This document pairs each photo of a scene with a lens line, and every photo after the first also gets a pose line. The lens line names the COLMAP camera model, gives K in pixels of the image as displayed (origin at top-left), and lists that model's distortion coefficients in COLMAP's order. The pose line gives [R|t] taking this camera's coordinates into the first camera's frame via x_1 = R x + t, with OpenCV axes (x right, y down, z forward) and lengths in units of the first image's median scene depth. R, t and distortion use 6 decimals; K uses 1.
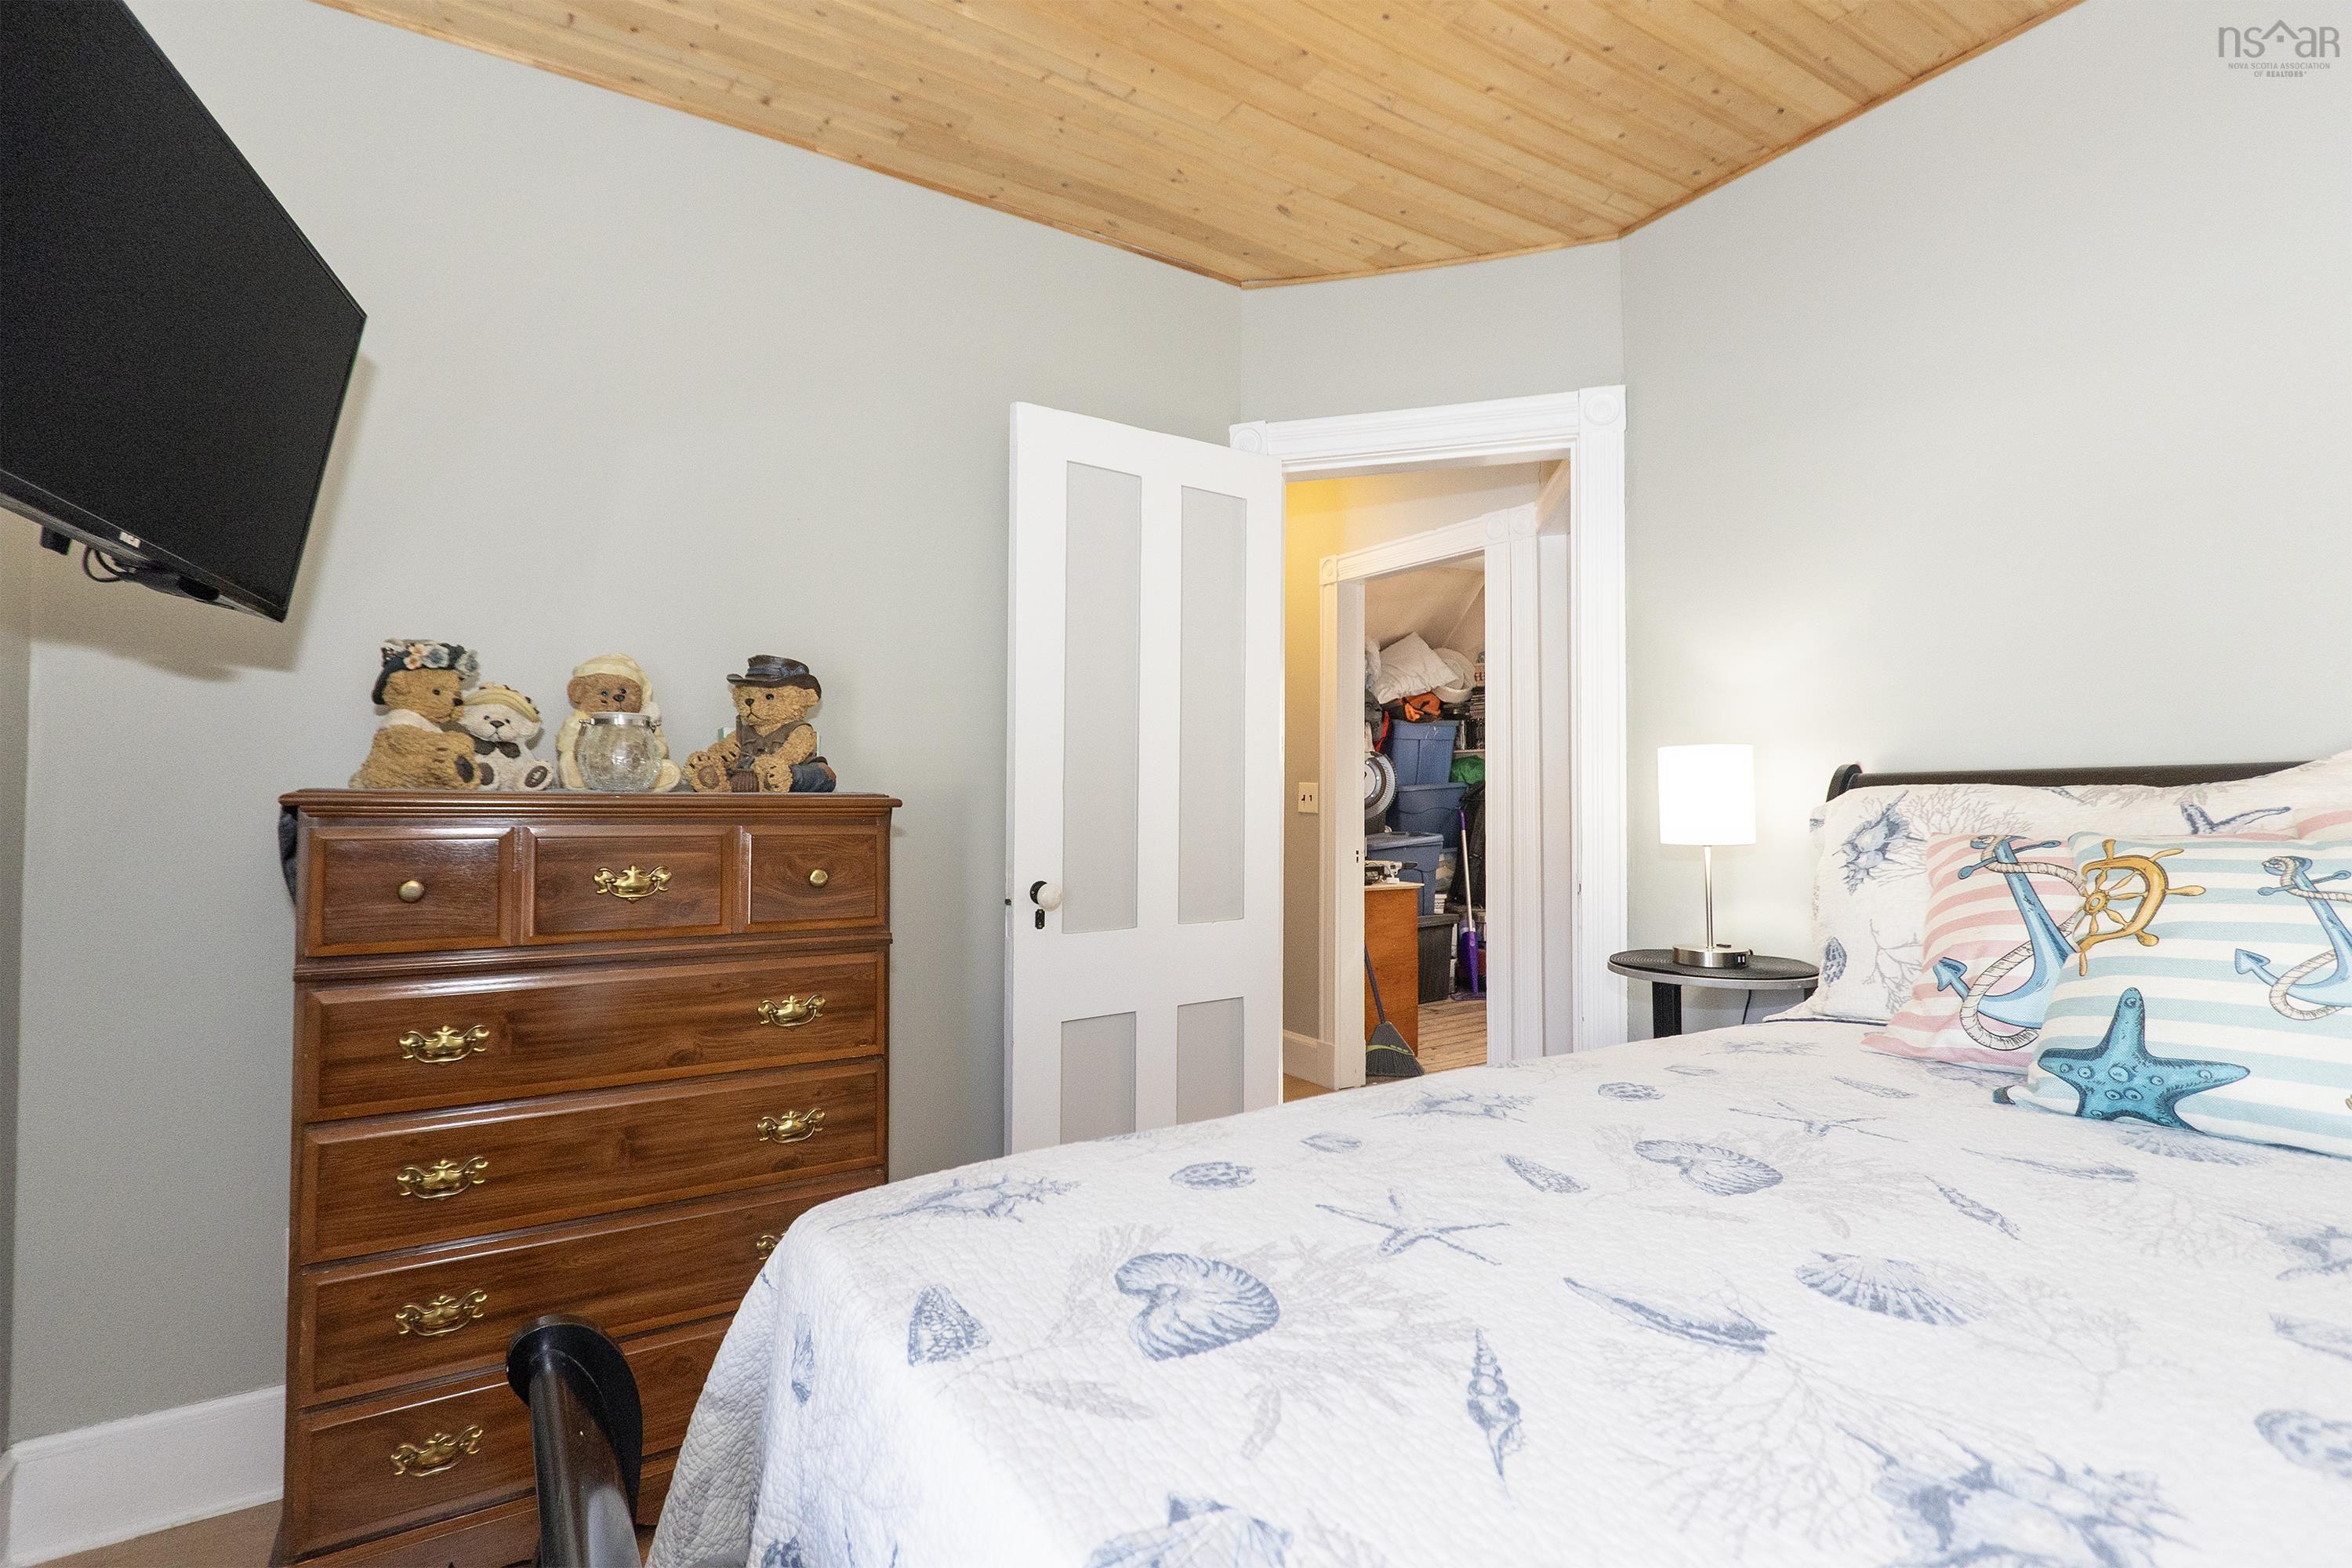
lens RADIAL K [[1106.5, 0, 1176.0], [0, 1106.5, 784.0], [0, 0, 1]] dist [-0.000484, -0.000012]
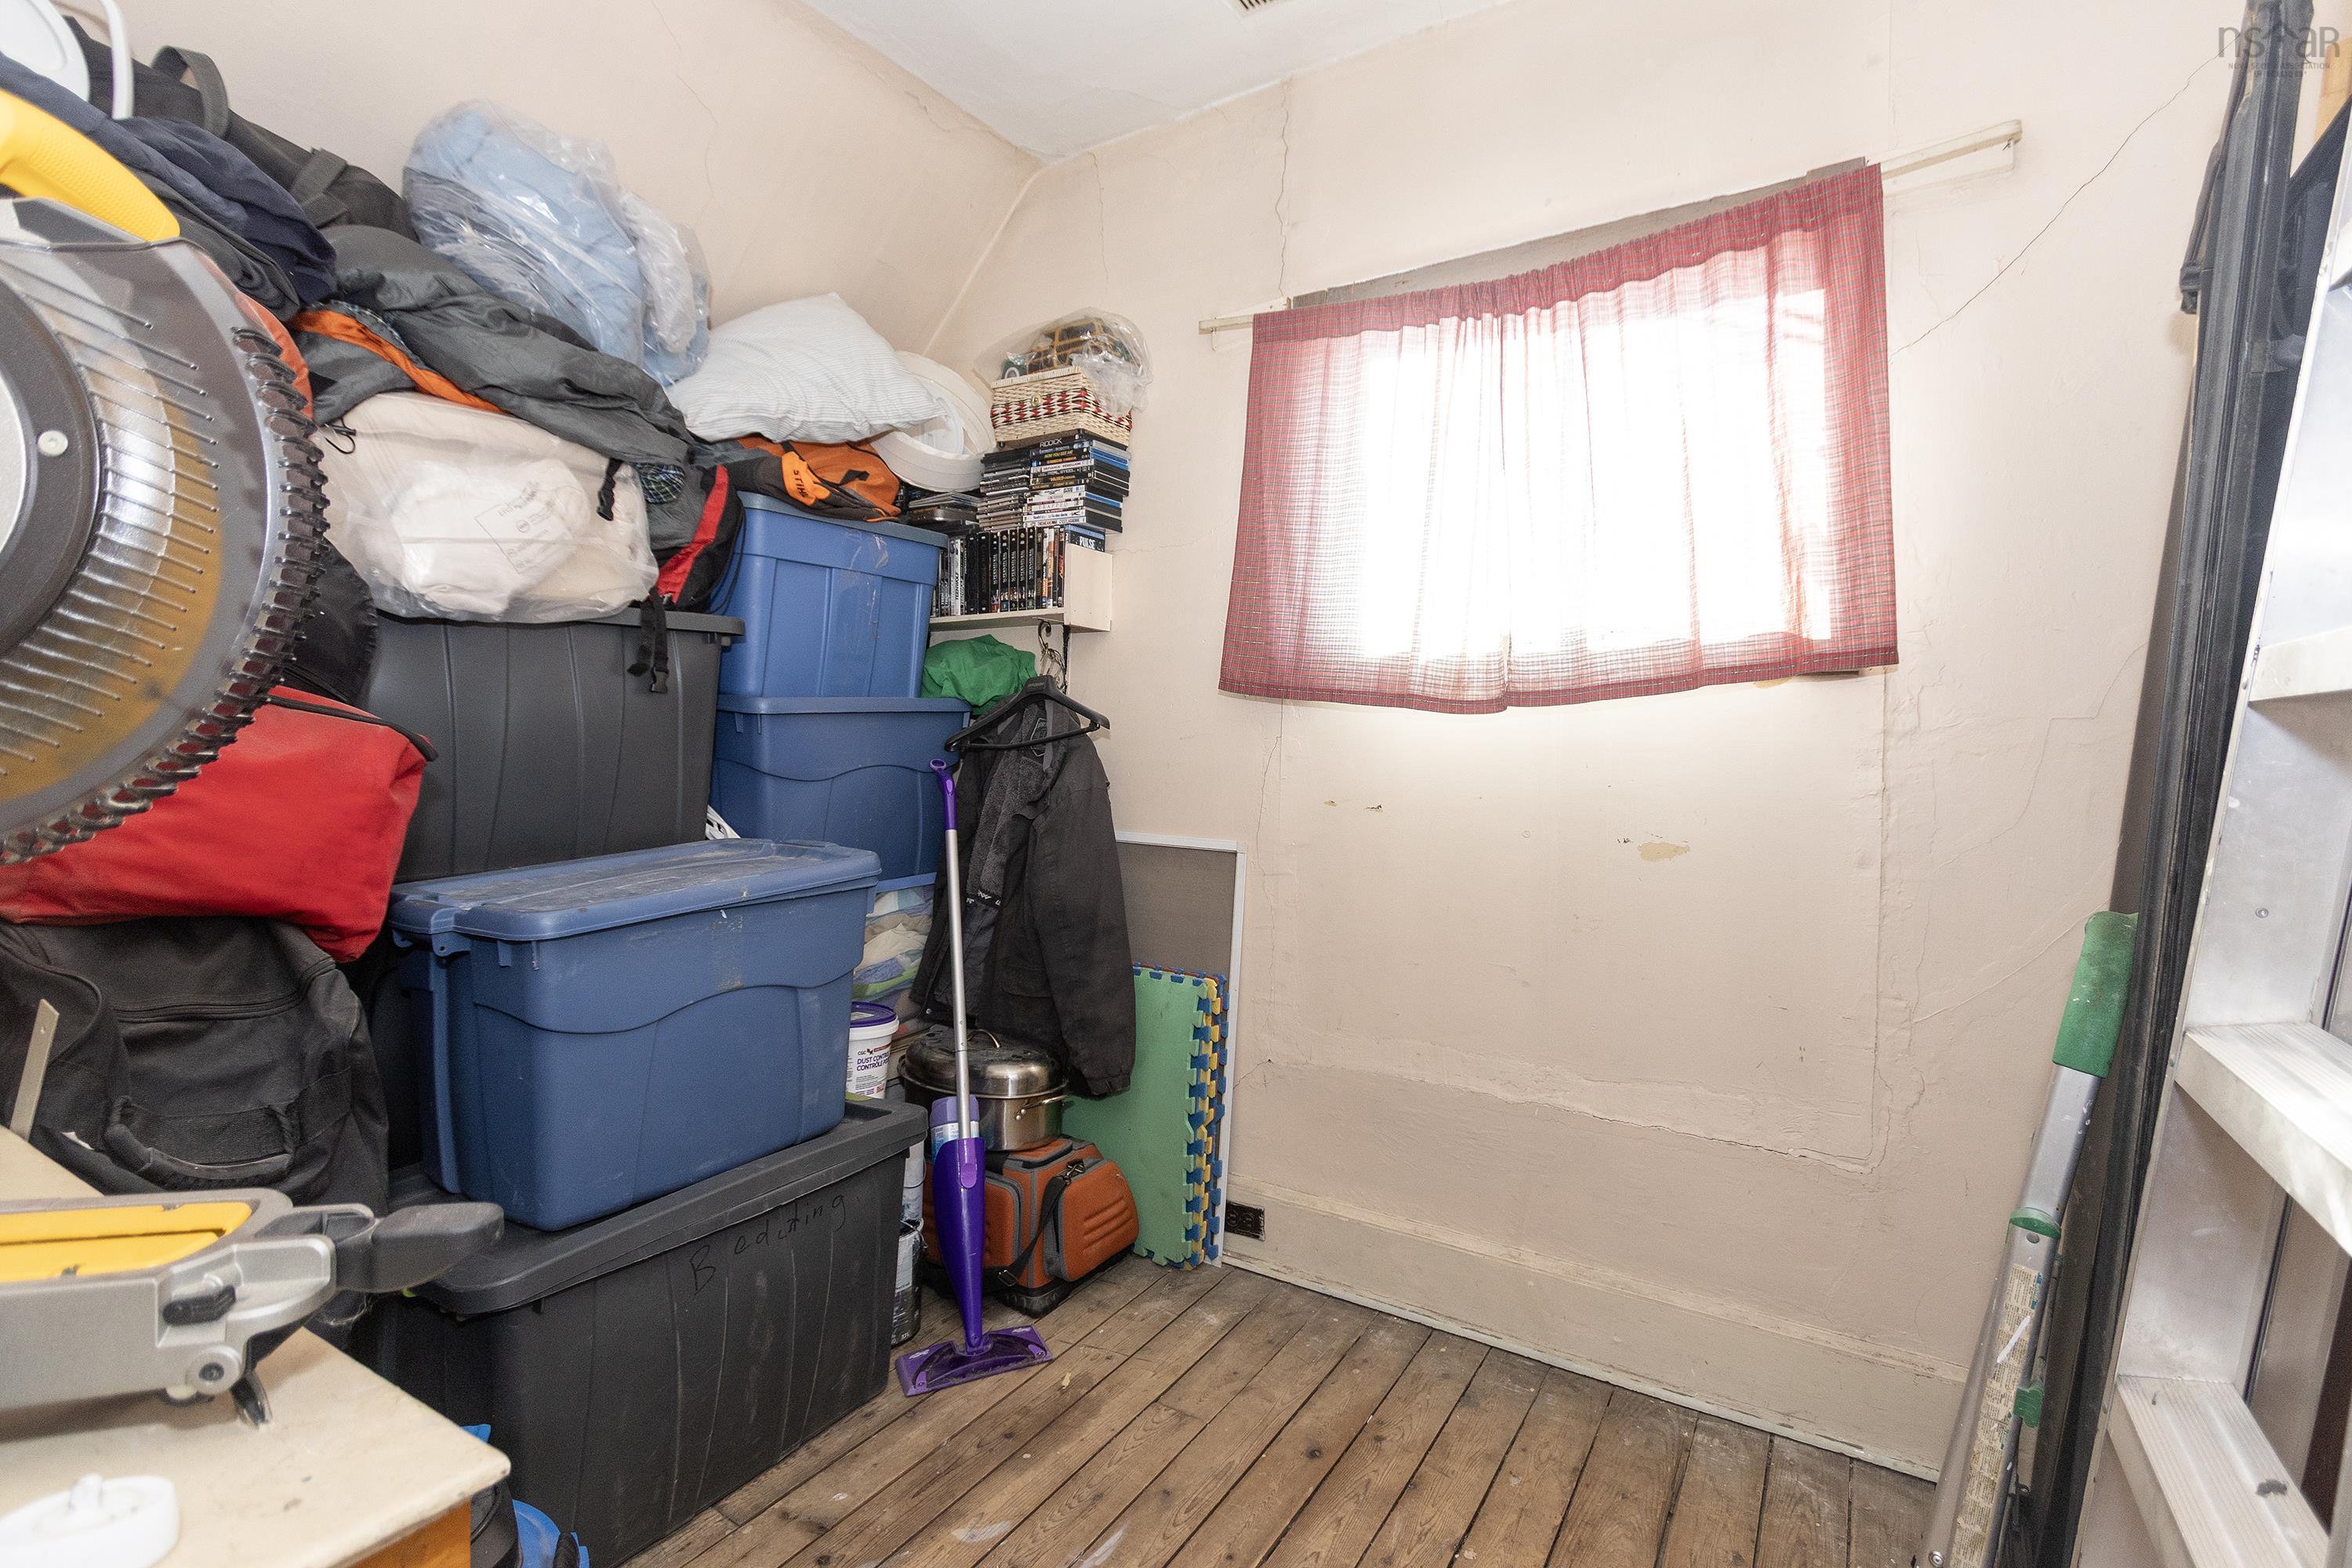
lens RADIAL K [[1055.4, 0, 1176.0], [0, 1055.4, 784.0], [0, 0, 1]] dist [-0.001018, -0.000049]
pose [[0.904911, 0.010097, 0.425482, 0.180065], [-0.022900, 0.999425, 0.024988, 0.017420], [-0.424985, -0.032356, 0.904622, 0.659365]]
